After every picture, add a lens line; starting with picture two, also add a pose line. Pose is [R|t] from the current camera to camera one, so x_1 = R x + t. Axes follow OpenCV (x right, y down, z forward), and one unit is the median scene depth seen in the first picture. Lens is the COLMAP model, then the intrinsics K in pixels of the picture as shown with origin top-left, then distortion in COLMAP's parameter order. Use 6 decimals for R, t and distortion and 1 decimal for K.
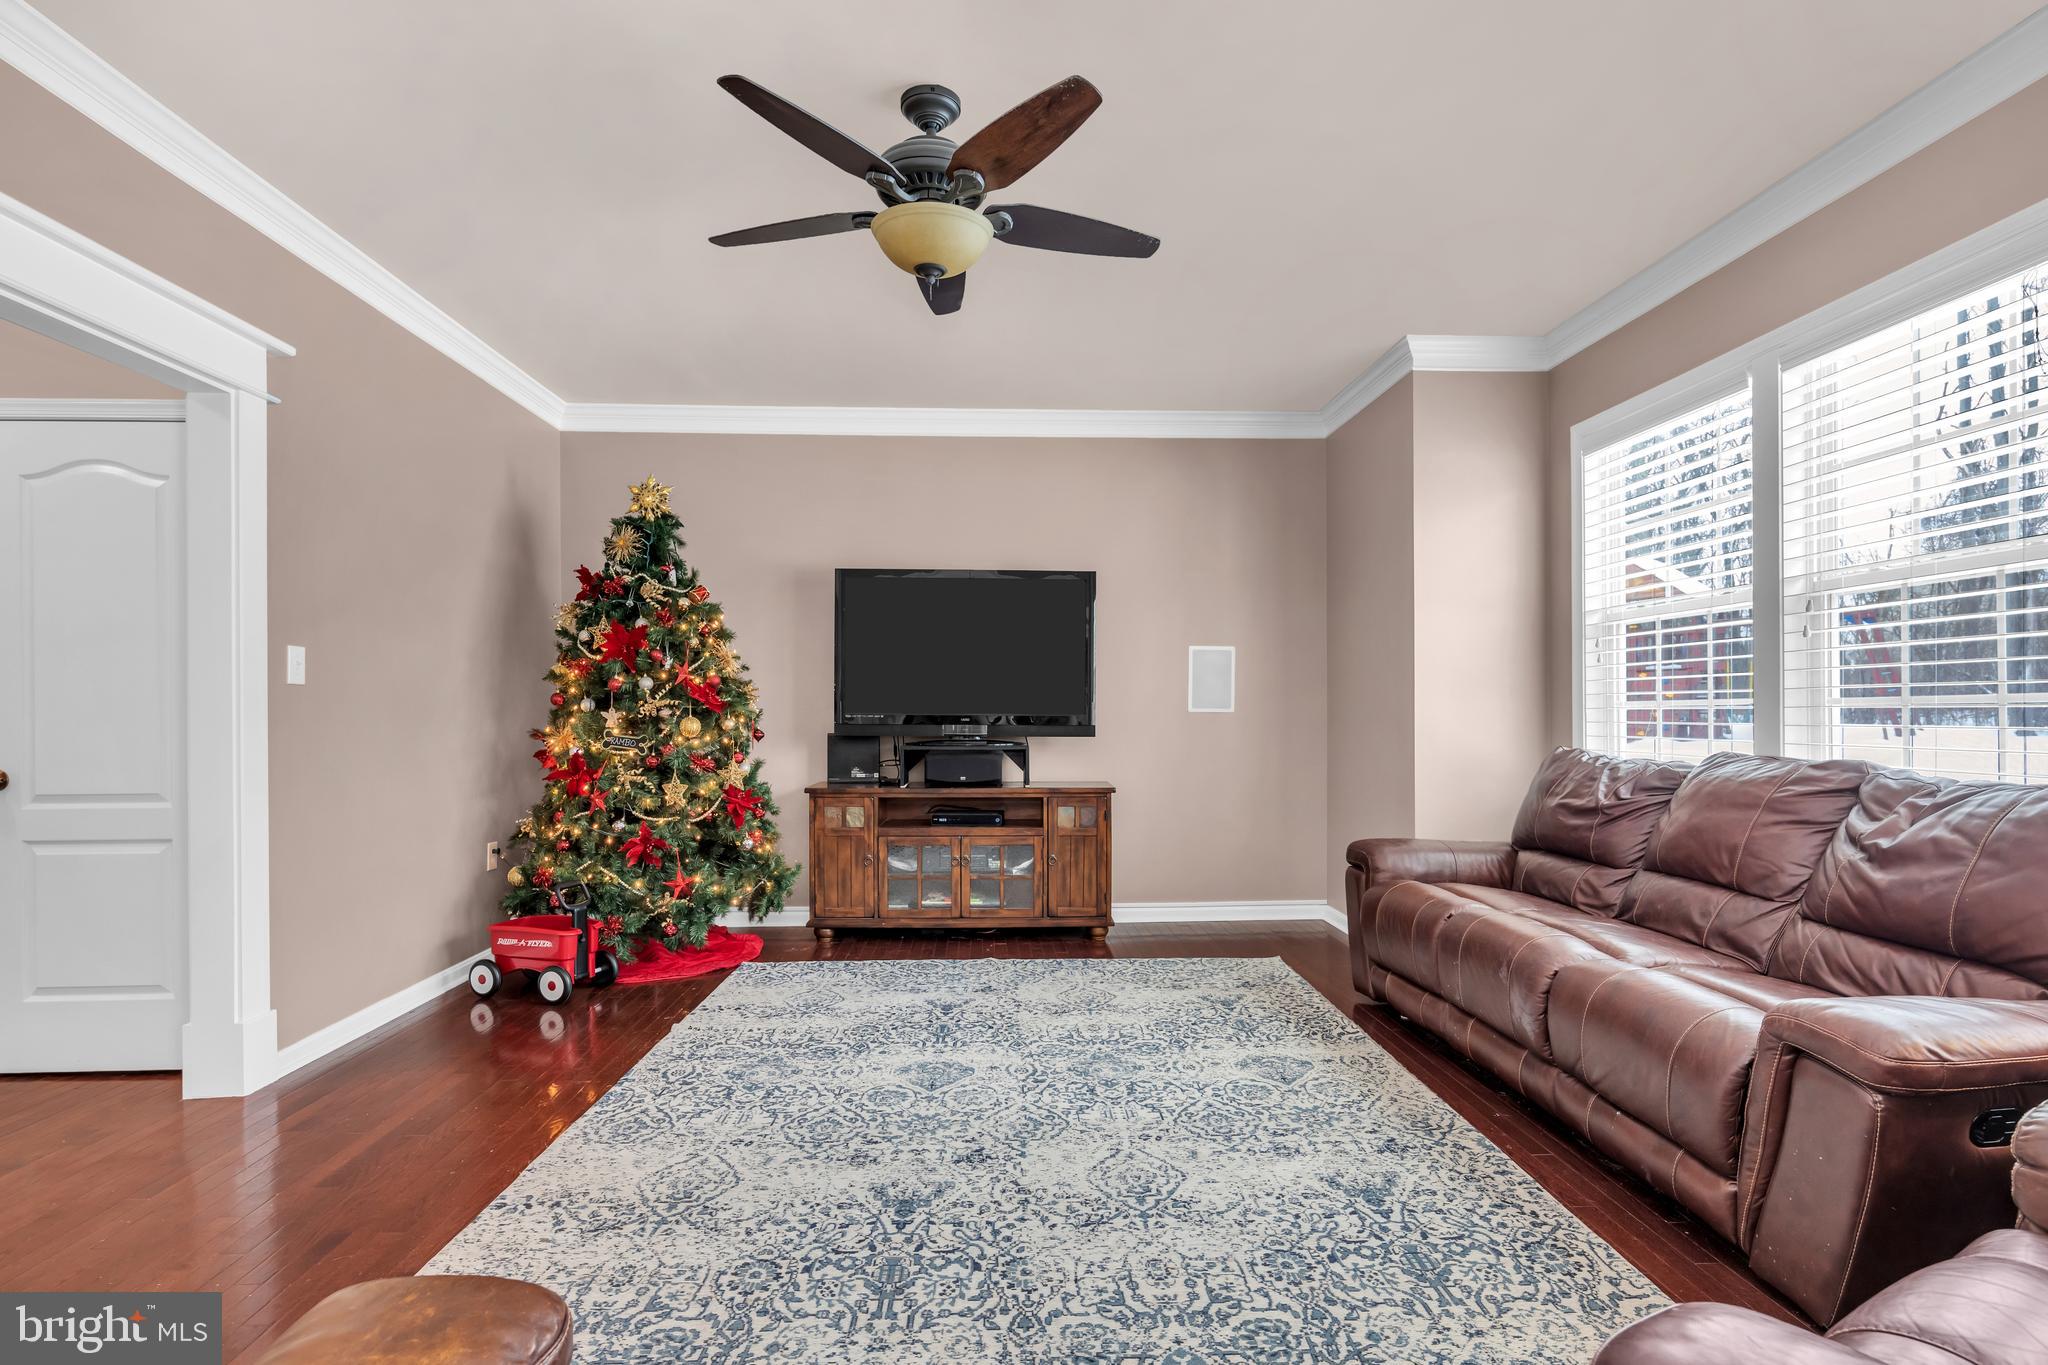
lens RADIAL K [[1005.2, 0, 1022.4], [0, 1005.2, 726.2], [0, 0, 1]] dist [0.001178, -0.000670]
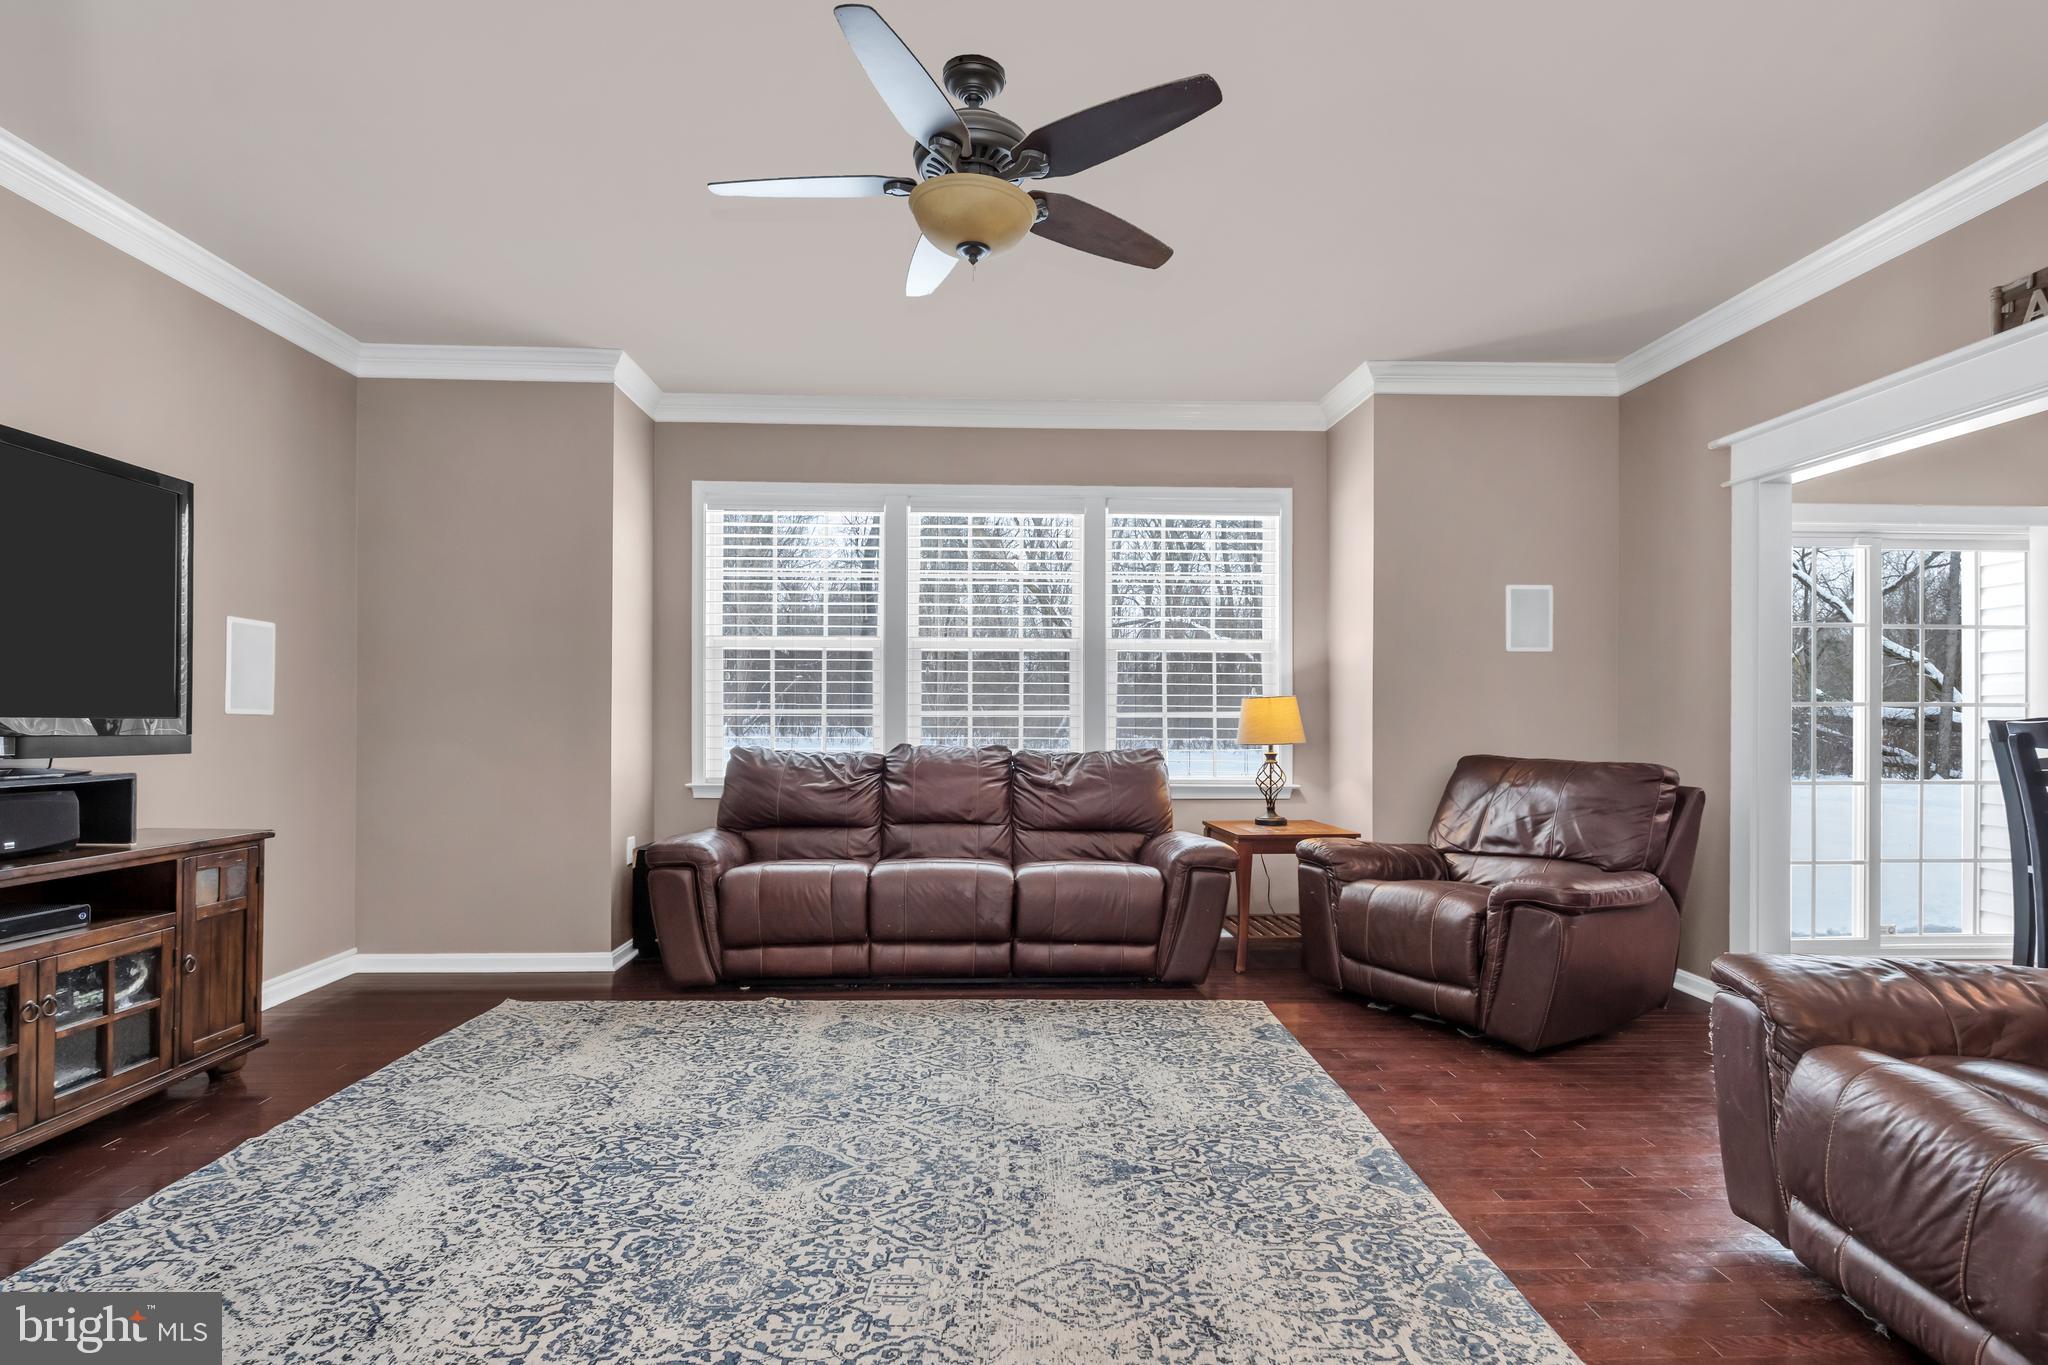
lens RADIAL K [[1005.2, 0, 1022.4], [0, 1005.2, 726.2], [0, 0, 1]] dist [0.001178, -0.000670]
pose [[0.005866, -0.002662, 0.999979, -0.855469], [0.008731, 0.999958, 0.002611, -0.004971], [-0.999945, 0.008716, 0.005889, 0.782145]]
